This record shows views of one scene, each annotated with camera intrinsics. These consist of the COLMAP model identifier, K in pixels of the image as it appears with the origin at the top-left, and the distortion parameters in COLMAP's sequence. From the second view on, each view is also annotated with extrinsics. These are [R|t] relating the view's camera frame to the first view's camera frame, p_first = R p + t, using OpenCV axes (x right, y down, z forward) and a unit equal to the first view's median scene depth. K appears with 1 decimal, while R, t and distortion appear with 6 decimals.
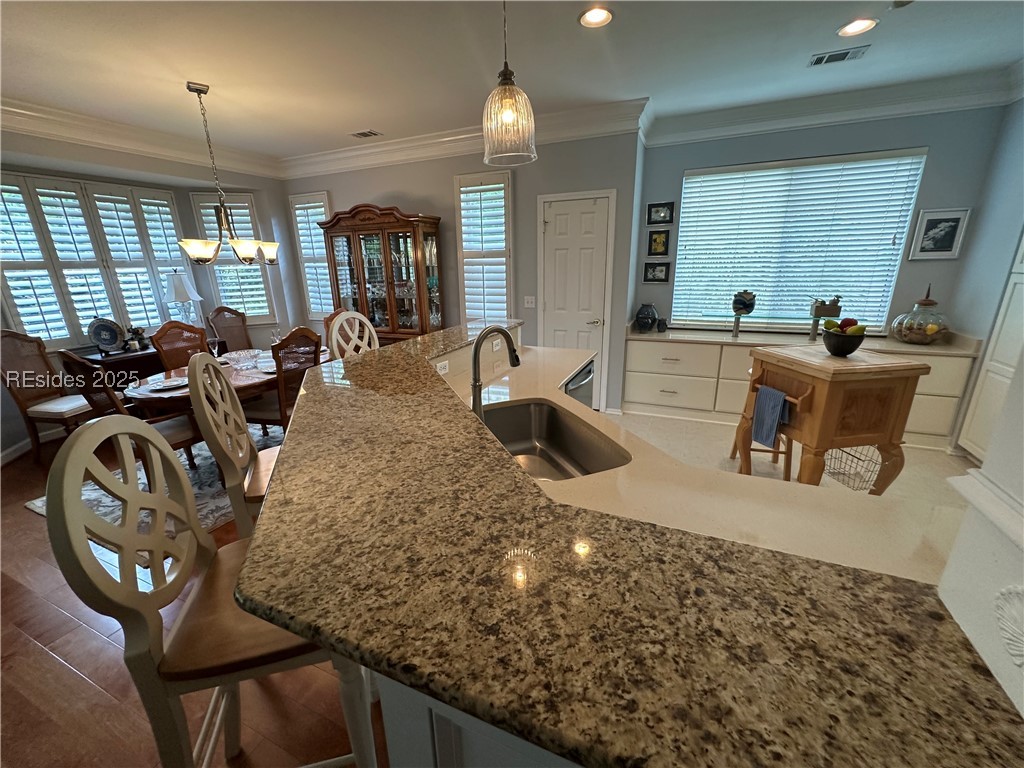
lens RADIAL K [[407.9, 0, 512.9], [0, 407.9, 384.0], [0, 0, 1]] dist [-0.003058, -0.000154]
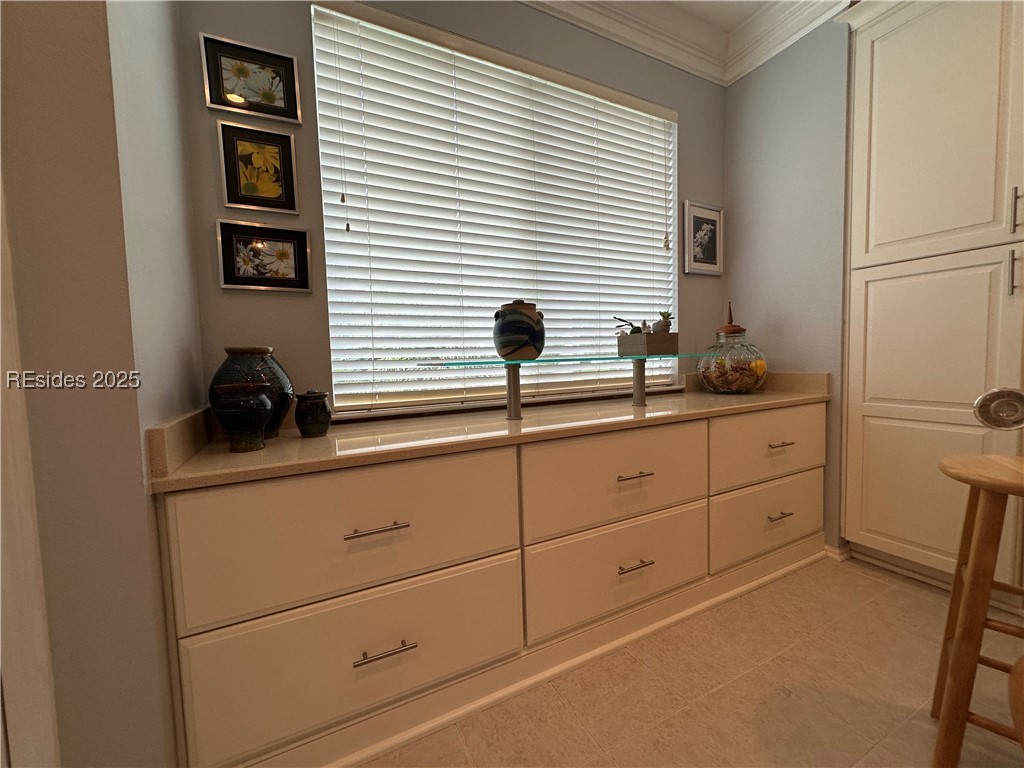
lens RADIAL K [[407.9, 0, 509.8], [0, 407.9, 384.4], [0, 0, 1]] dist [-0.003058, -0.000154]
pose [[0.646892, -0.046245, 0.761178, 0.241297], [0.237095, 0.960886, -0.143119, -0.090483], [-0.724787, 0.273054, 0.632555, 0.726756]]
